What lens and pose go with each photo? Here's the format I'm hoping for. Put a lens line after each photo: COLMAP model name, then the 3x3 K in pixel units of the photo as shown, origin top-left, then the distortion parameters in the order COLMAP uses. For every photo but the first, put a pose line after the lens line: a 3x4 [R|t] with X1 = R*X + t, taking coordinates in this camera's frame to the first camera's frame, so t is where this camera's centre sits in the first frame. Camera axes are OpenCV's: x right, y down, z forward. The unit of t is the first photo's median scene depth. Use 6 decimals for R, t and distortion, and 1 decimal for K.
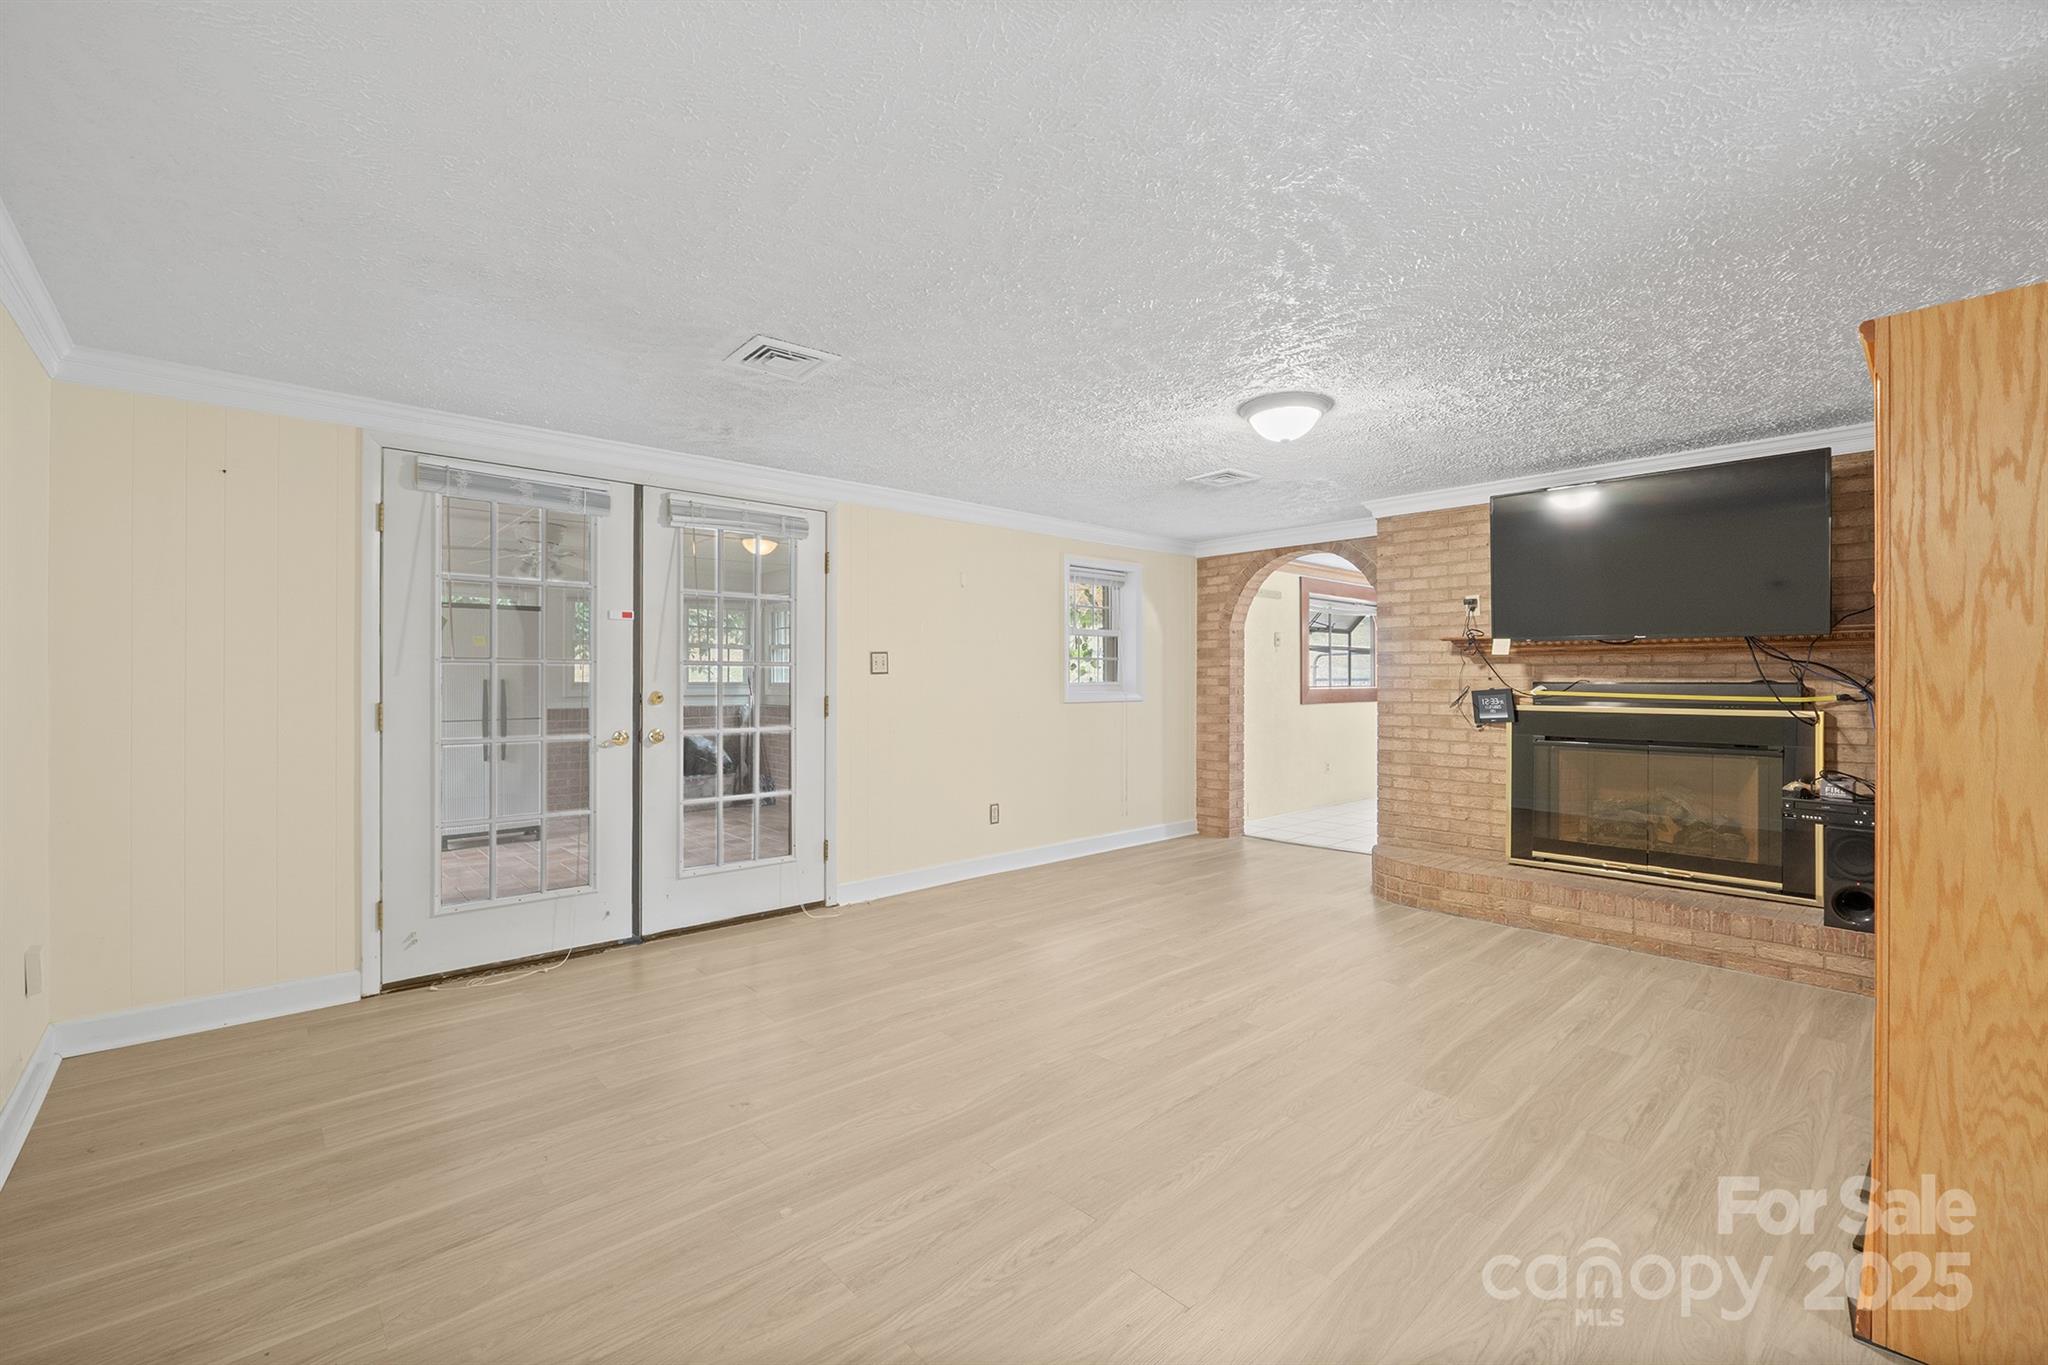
lens RADIAL K [[878.1, 0, 1028.9], [0, 878.1, 666.7], [0, 0, 1]] dist [-0.000546, -0.000071]
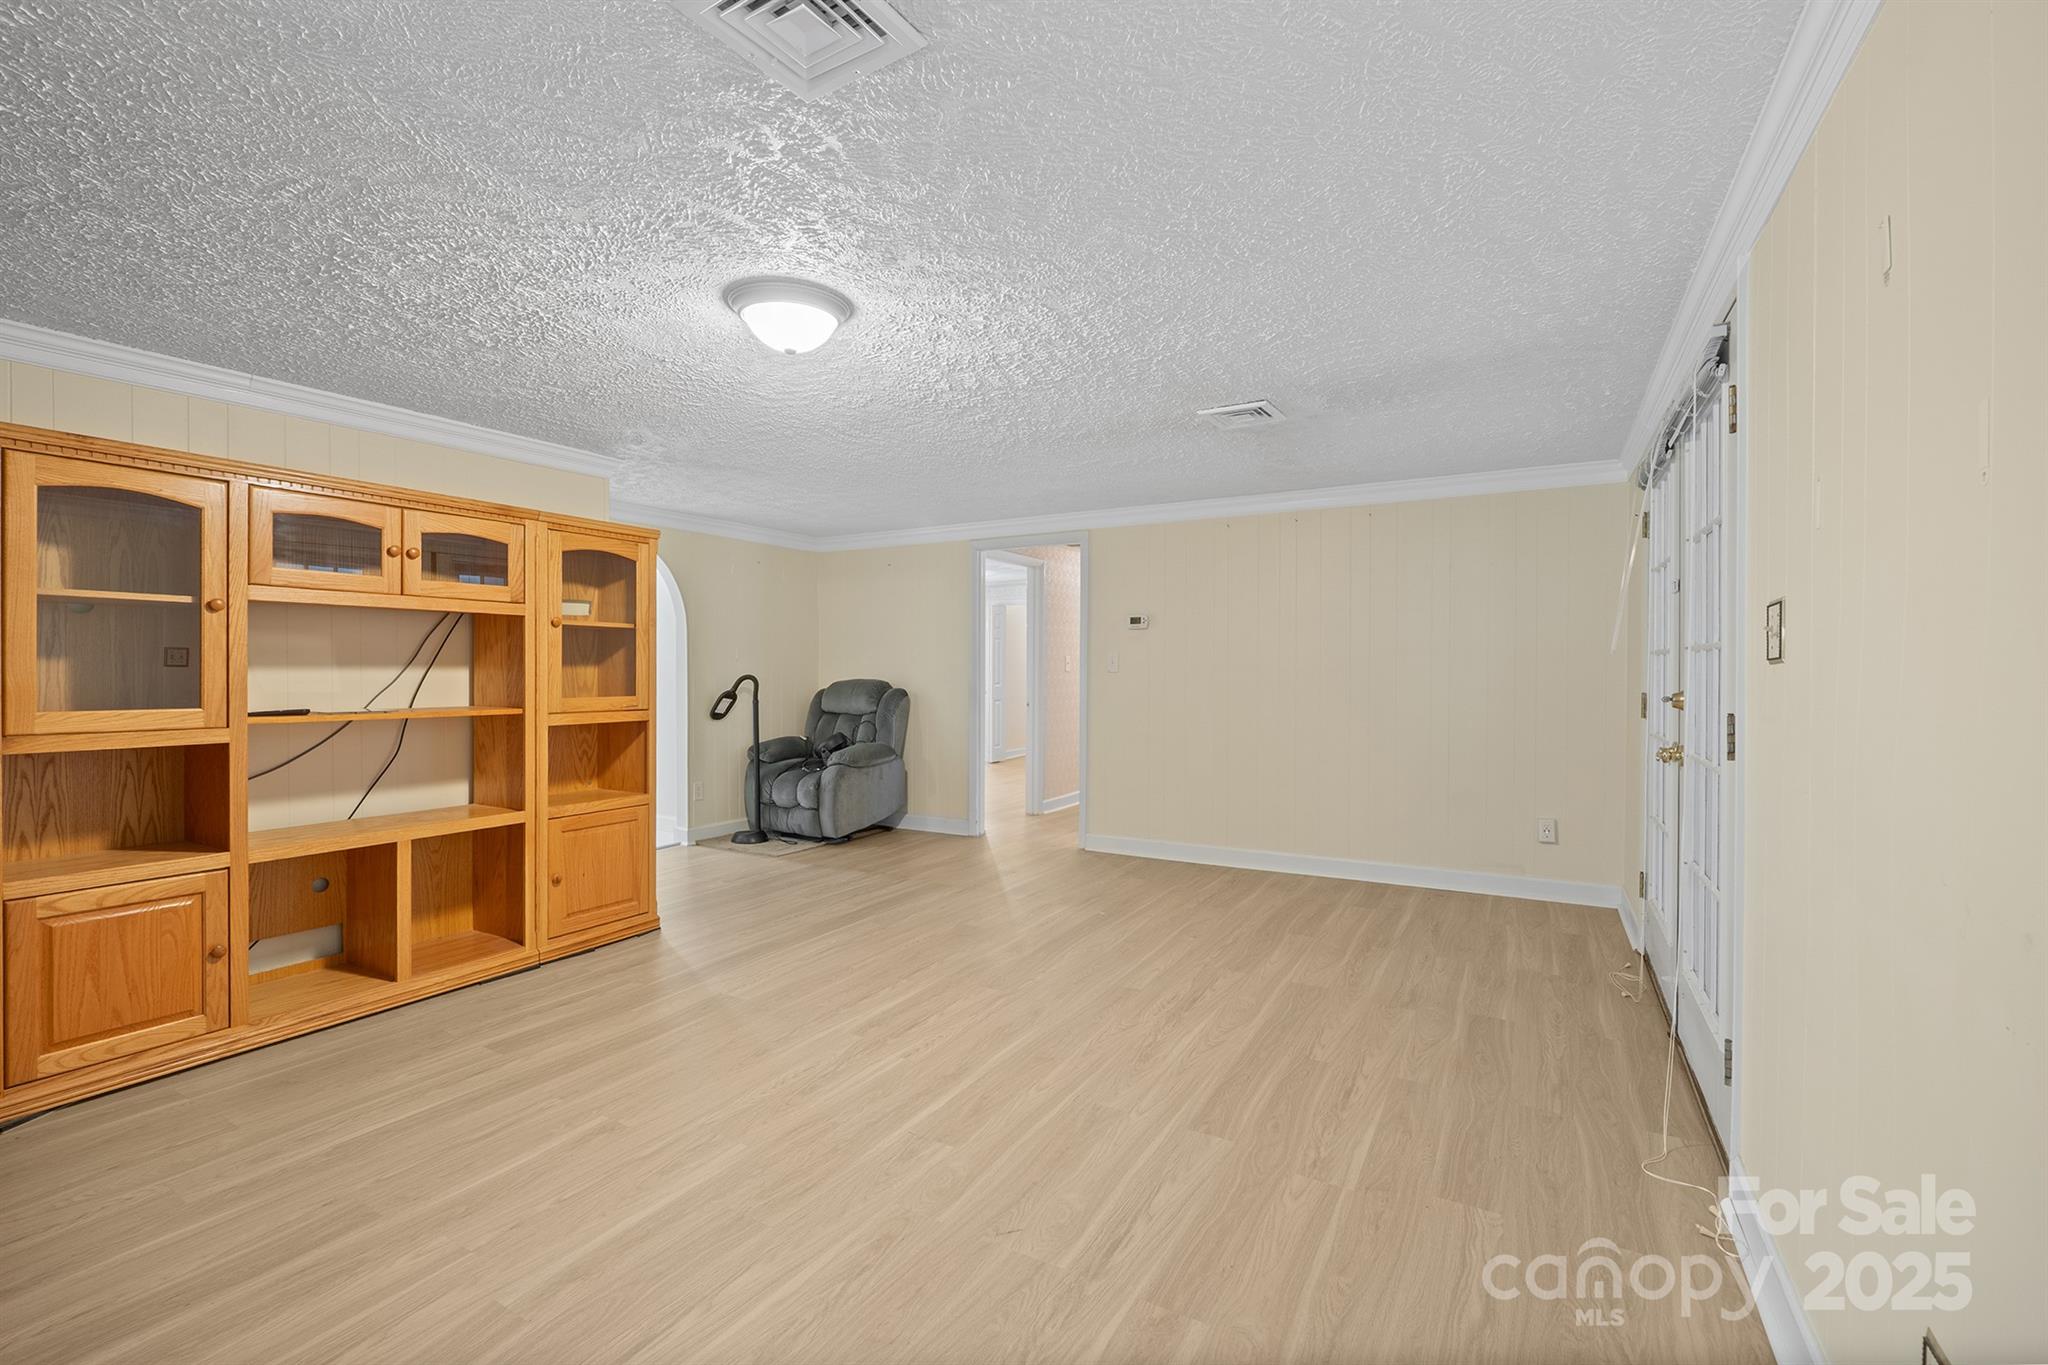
lens RADIAL K [[878.1, 0, 1028.9], [0, 878.1, 666.7], [0, 0, 1]] dist [-0.000546, -0.000071]
pose [[-0.955224, -0.002192, -0.295875, 0.328943], [0.001725, 0.999914, -0.012978, 0.019643], [0.295878, -0.012907, -0.955138, 1.825189]]
